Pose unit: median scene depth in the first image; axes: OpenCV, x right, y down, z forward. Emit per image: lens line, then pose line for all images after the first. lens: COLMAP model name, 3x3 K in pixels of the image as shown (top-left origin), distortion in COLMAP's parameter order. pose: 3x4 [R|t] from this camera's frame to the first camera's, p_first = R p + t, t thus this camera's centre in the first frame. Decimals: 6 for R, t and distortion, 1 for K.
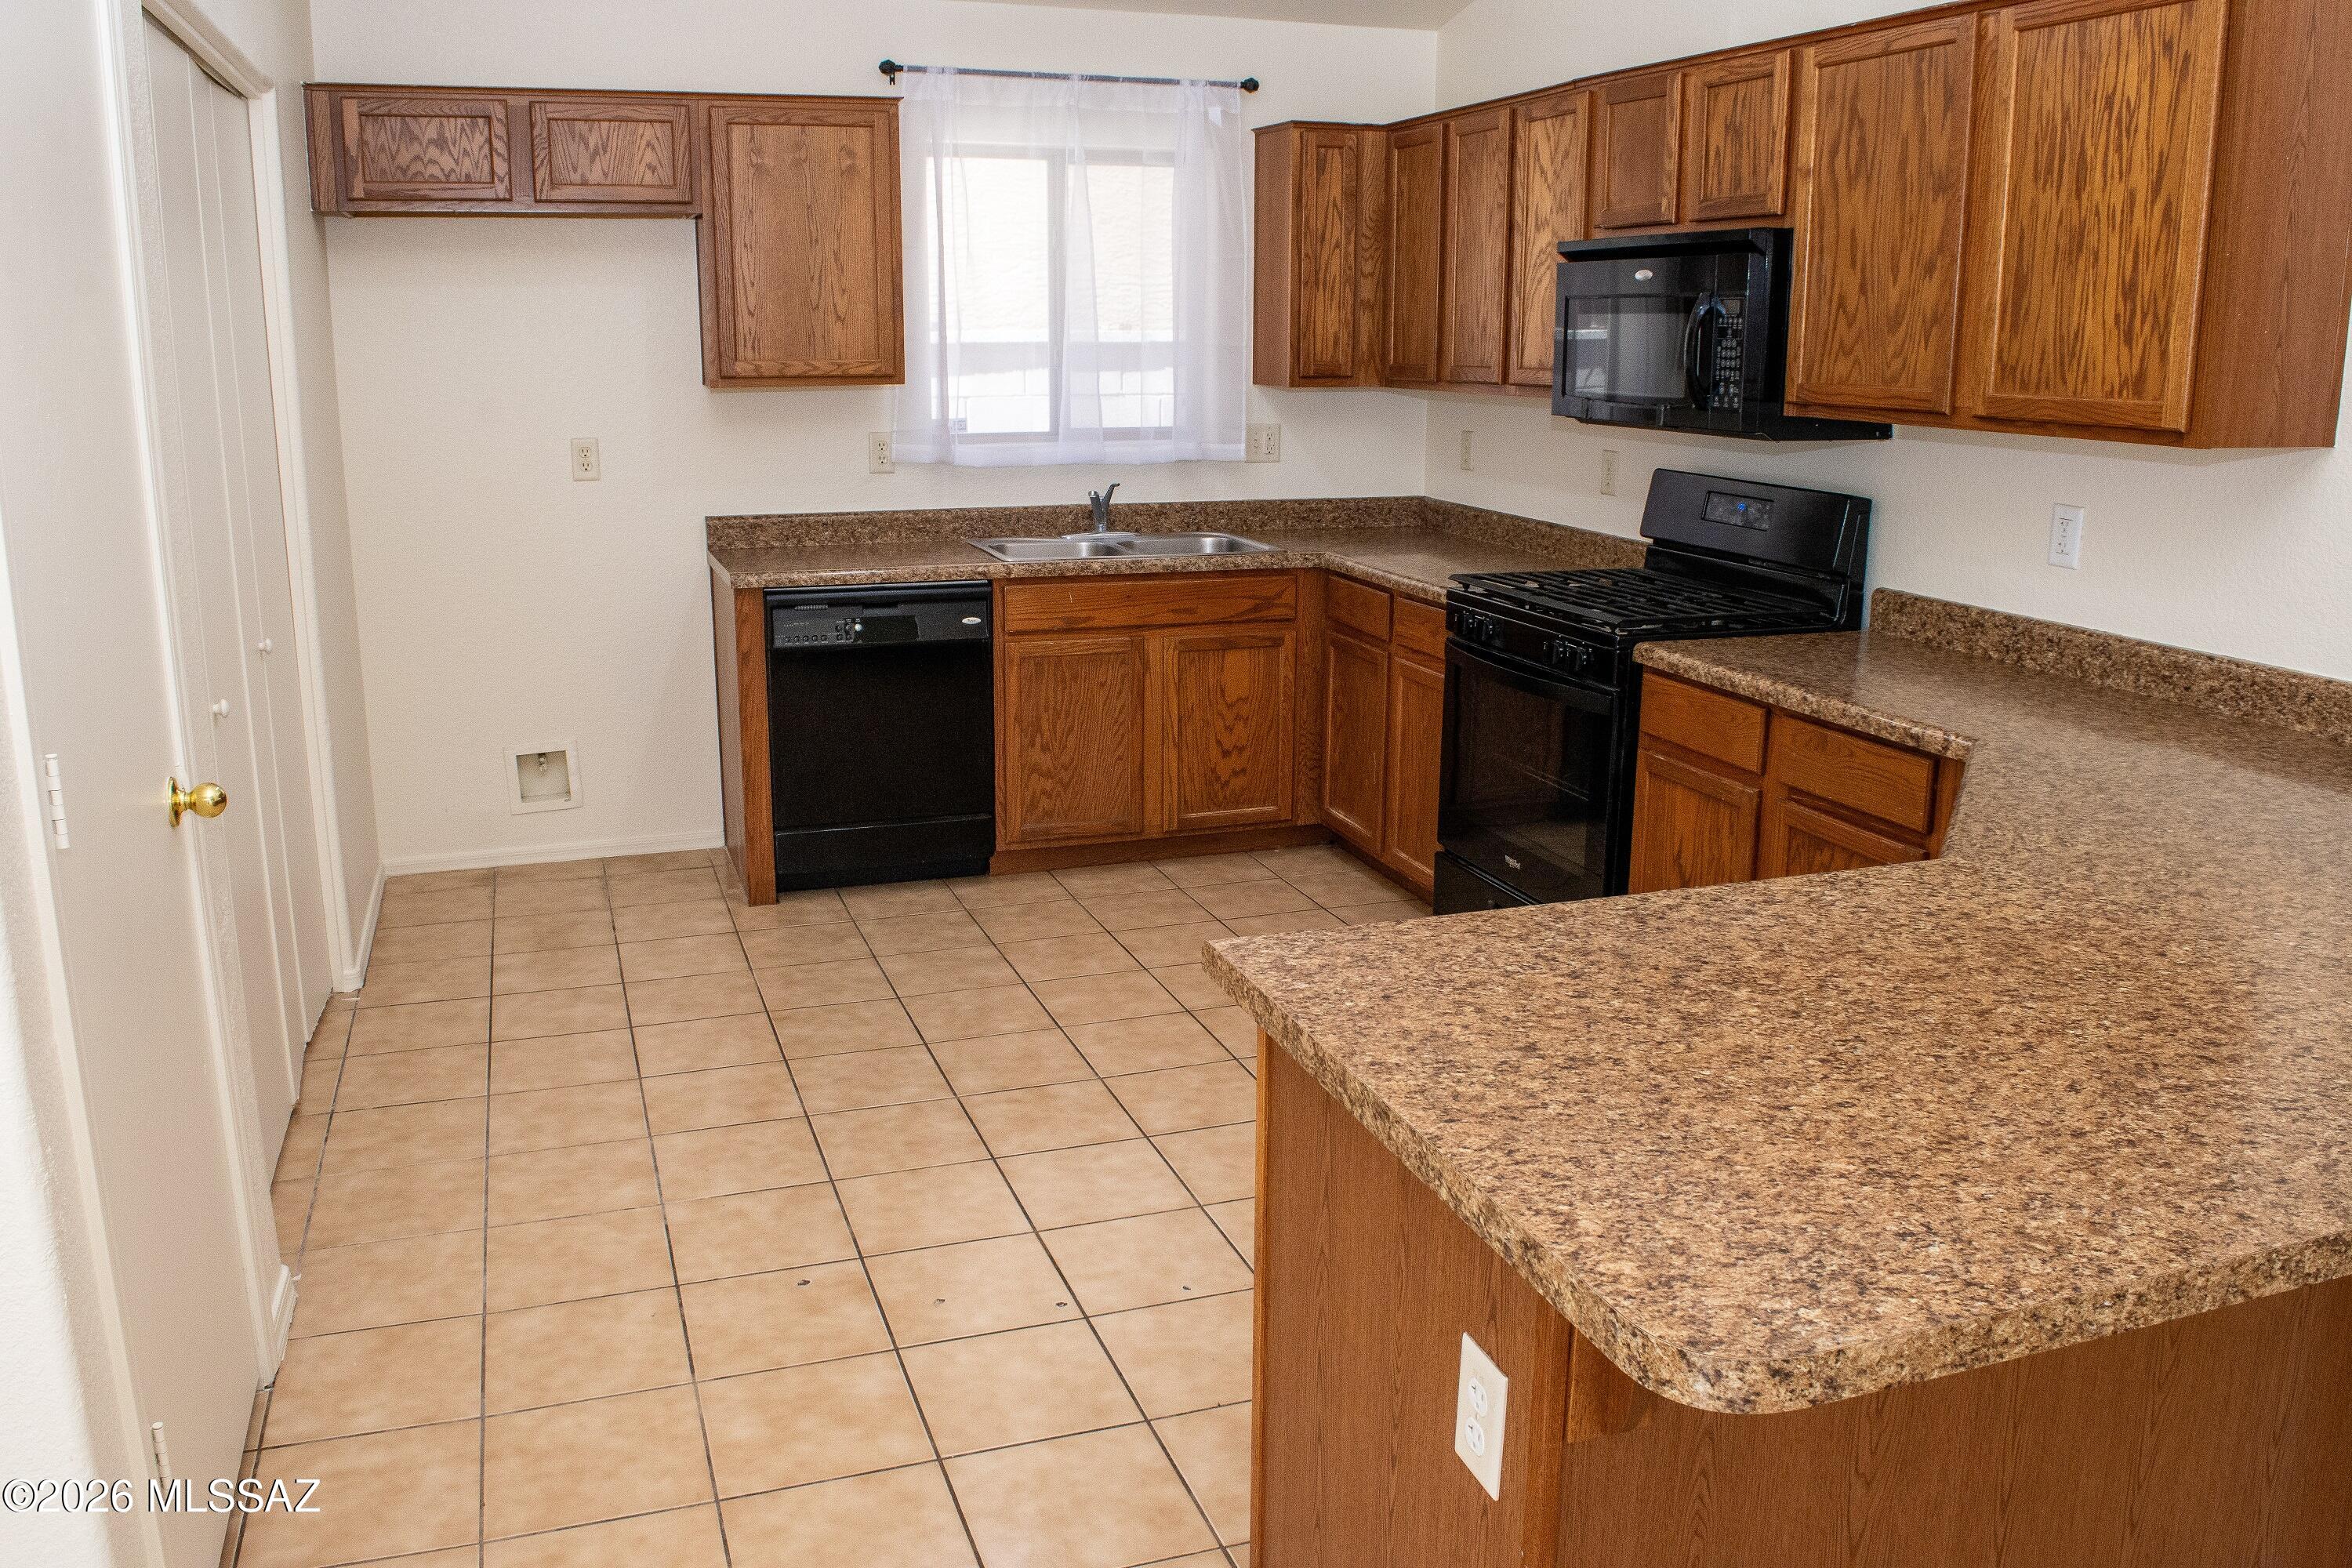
lens RADIAL K [[1843.9, 0, 1174.1], [0, 1843.9, 778.6], [0, 0, 1]] dist [-0.096201, 0.023634]
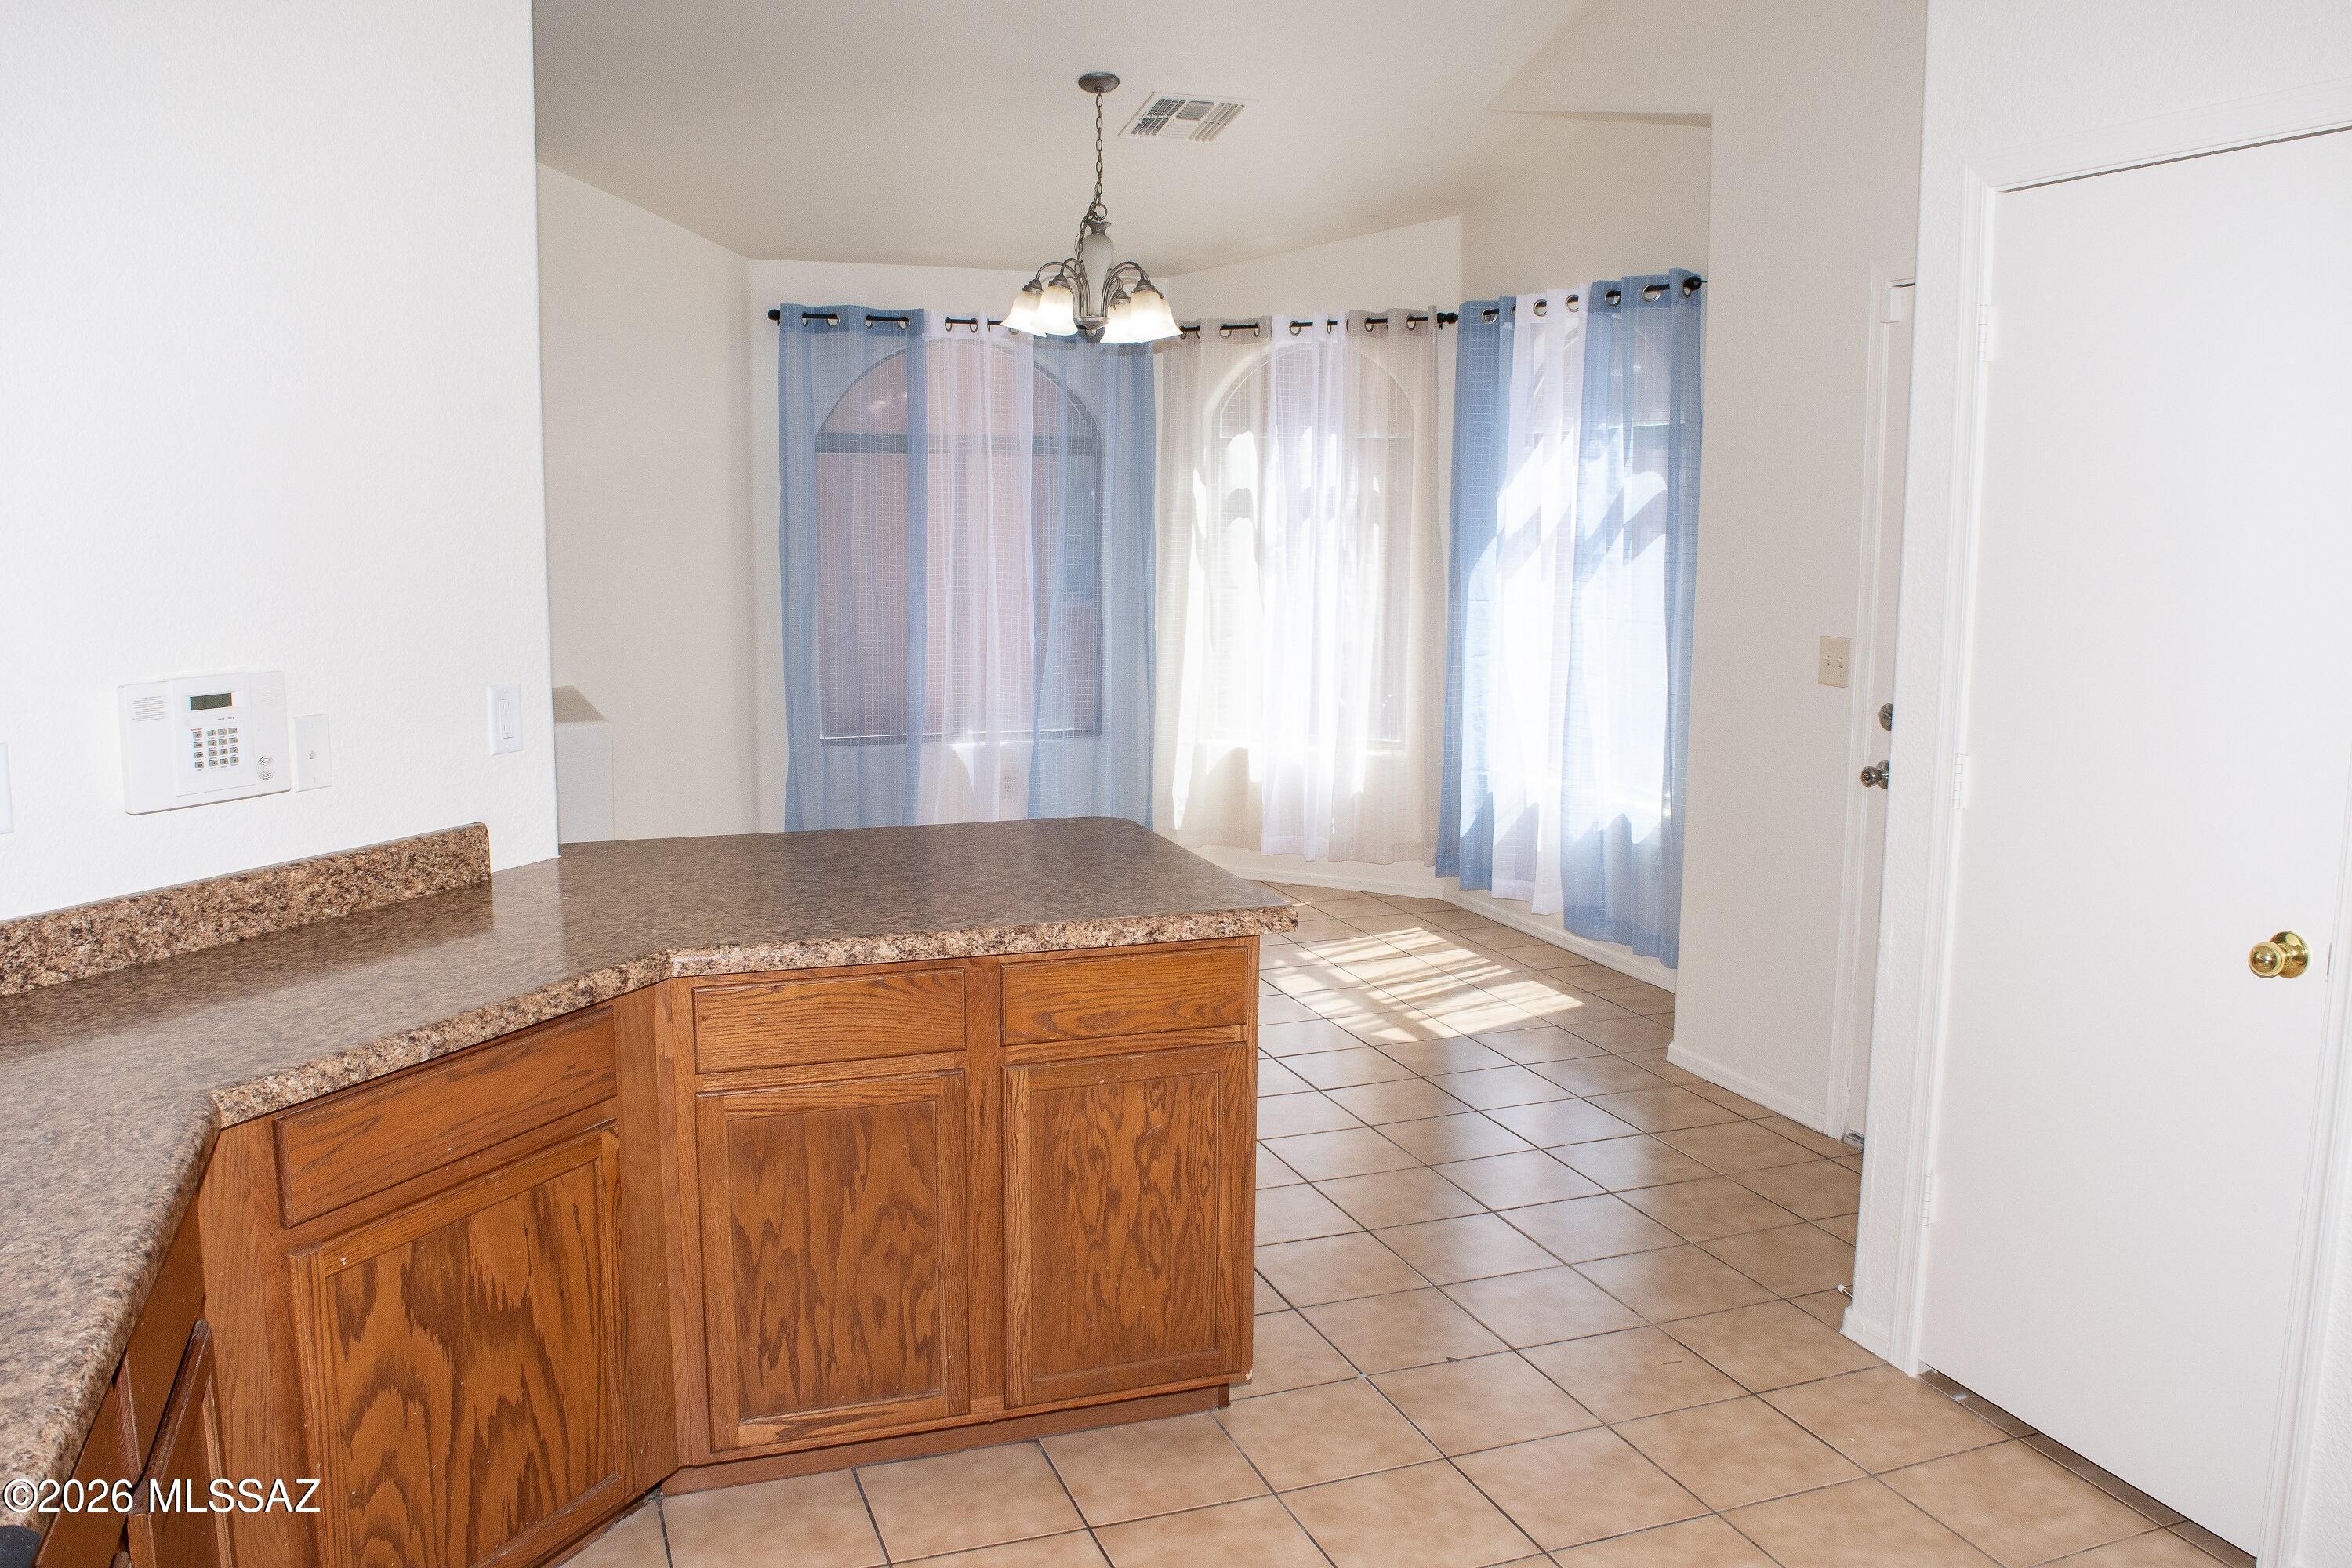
lens RADIAL K [[1843.9, 0, 1171.7], [0, 1843.9, 783.6], [0, 0, 1]] dist [-0.096201, 0.023634]
pose [[-0.714687, -0.117949, 0.689428, -0.218833], [0.151807, 0.936026, 0.317507, -0.215305], [-0.682772, 0.331578, -0.651060, 0.859271]]
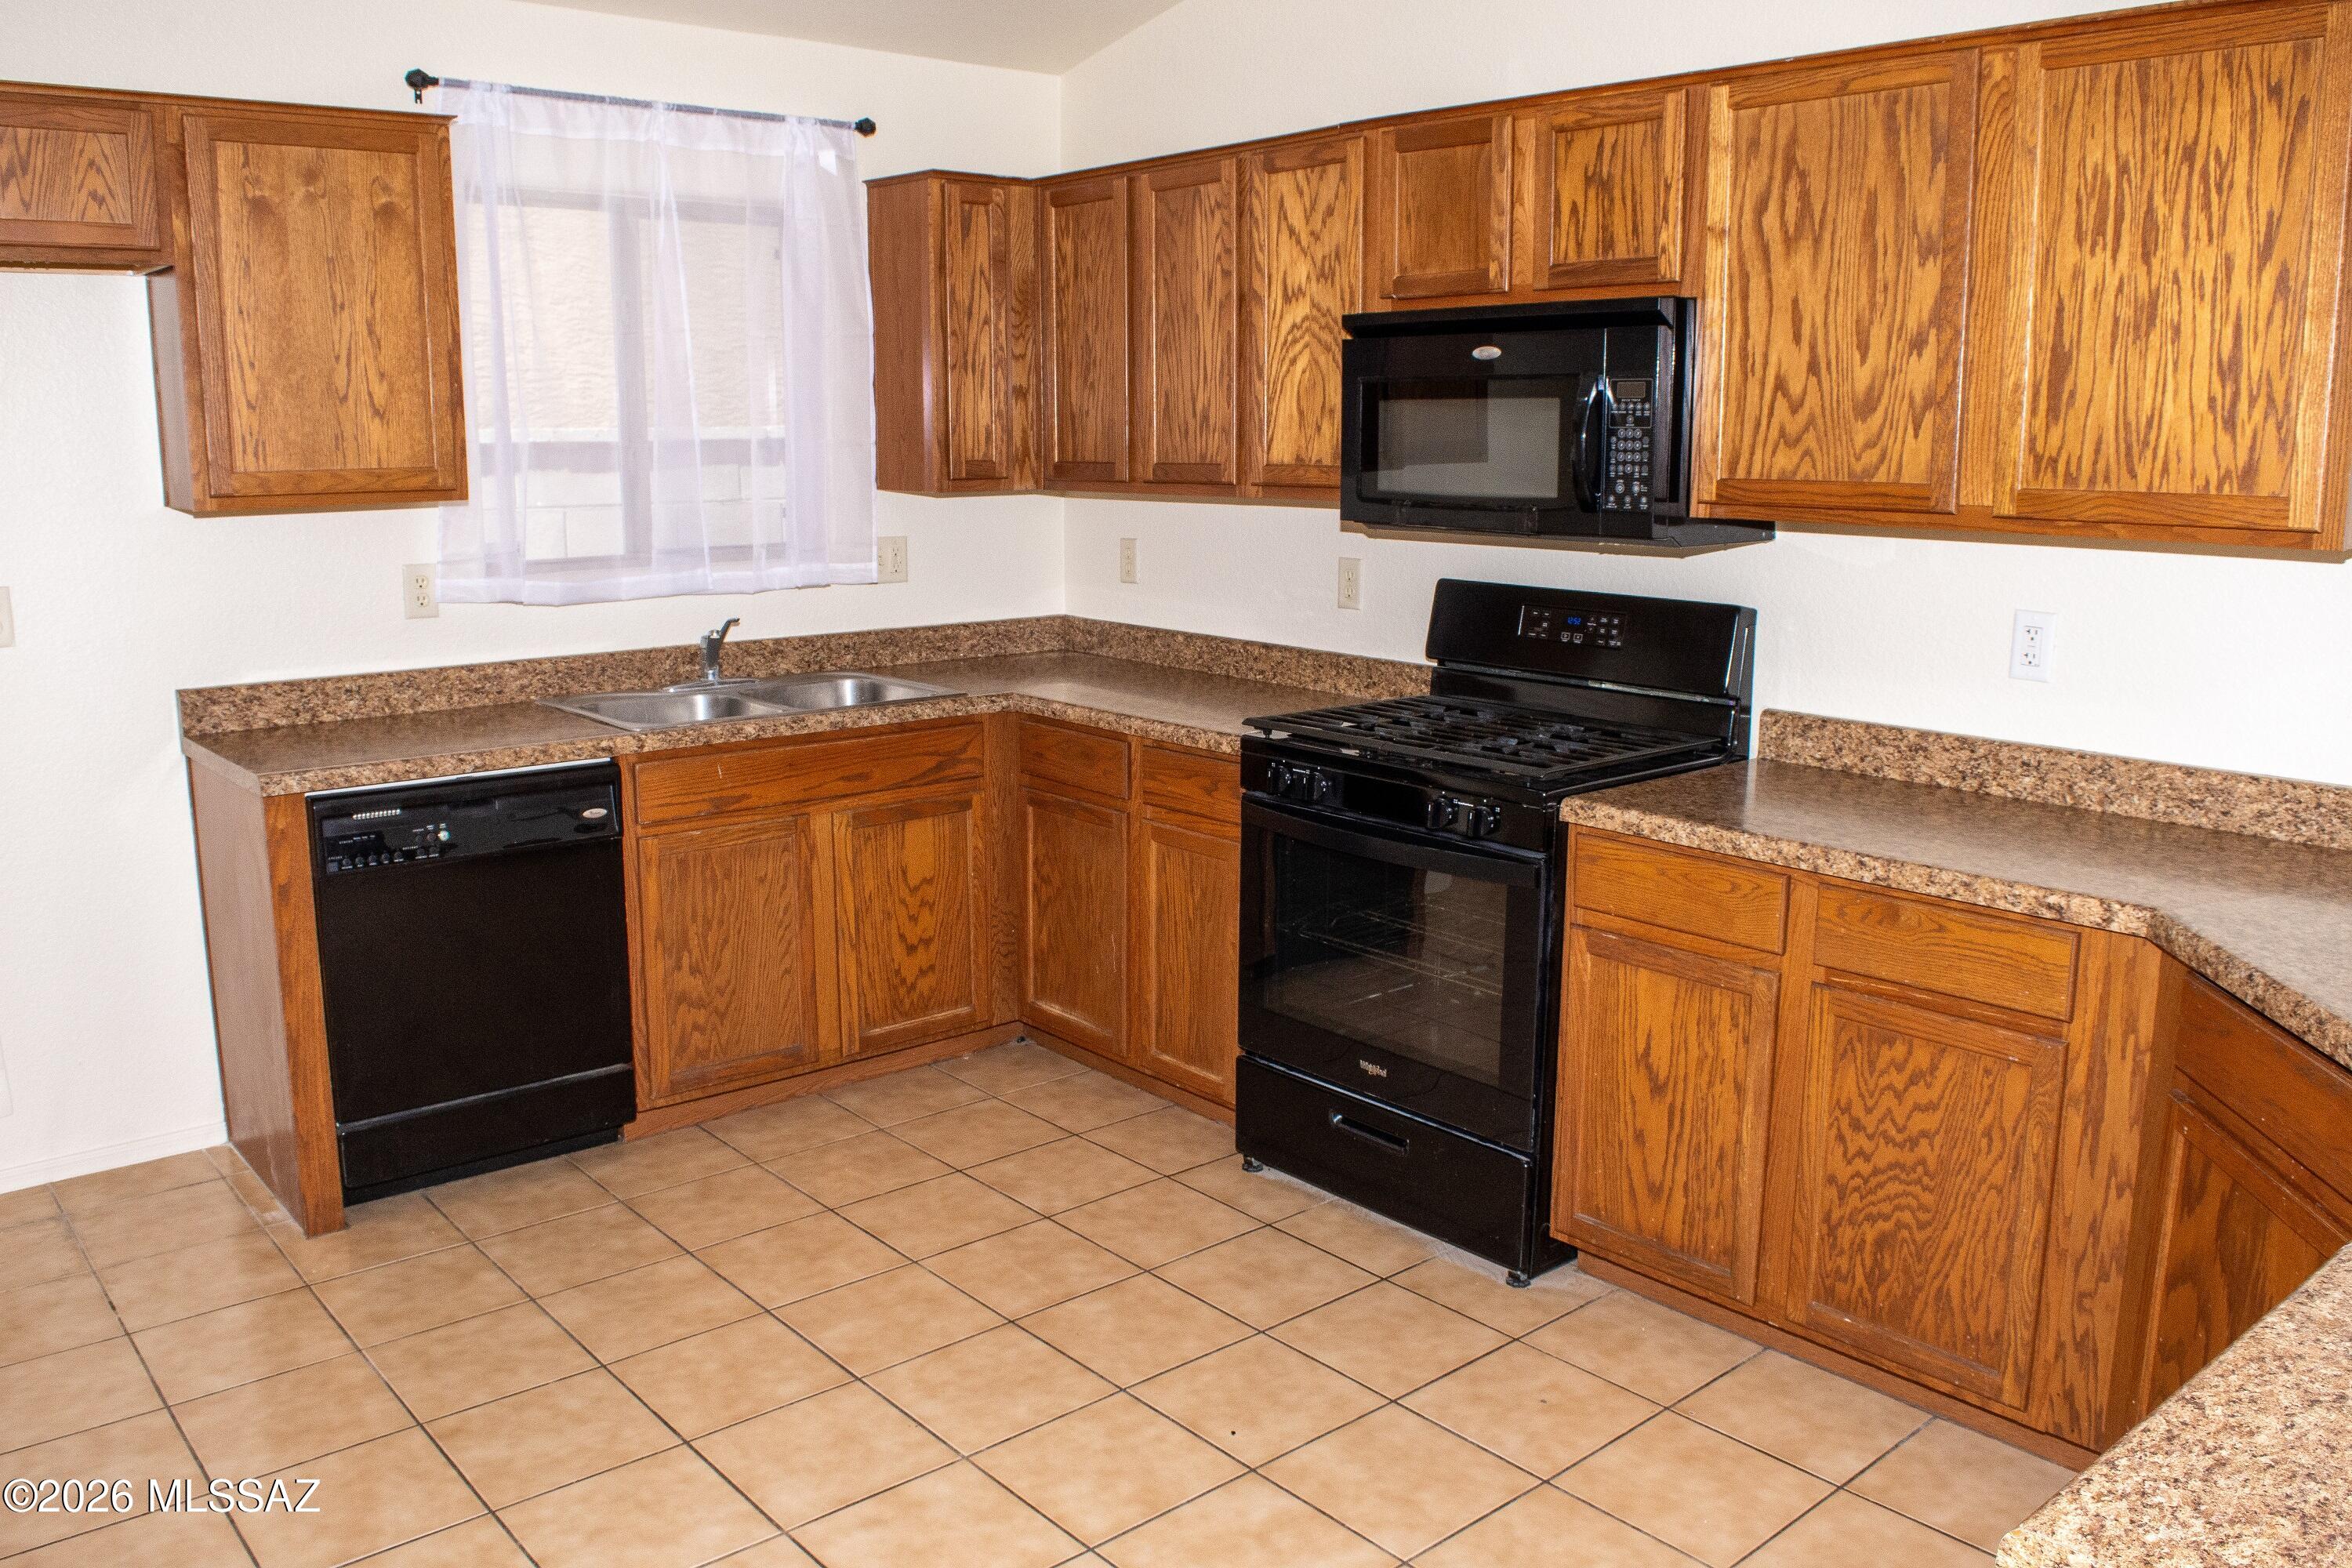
lens RADIAL K [[1843.9, 0, 1185.1], [0, 1843.9, 779.6], [0, 0, 1]] dist [-0.096201, 0.023634]
pose [[0.931765, -0.071424, 0.355968, -0.160492], [0.088918, 0.995492, -0.033004, -0.057550], [-0.352006, 0.062404, 0.933915, 0.240046]]
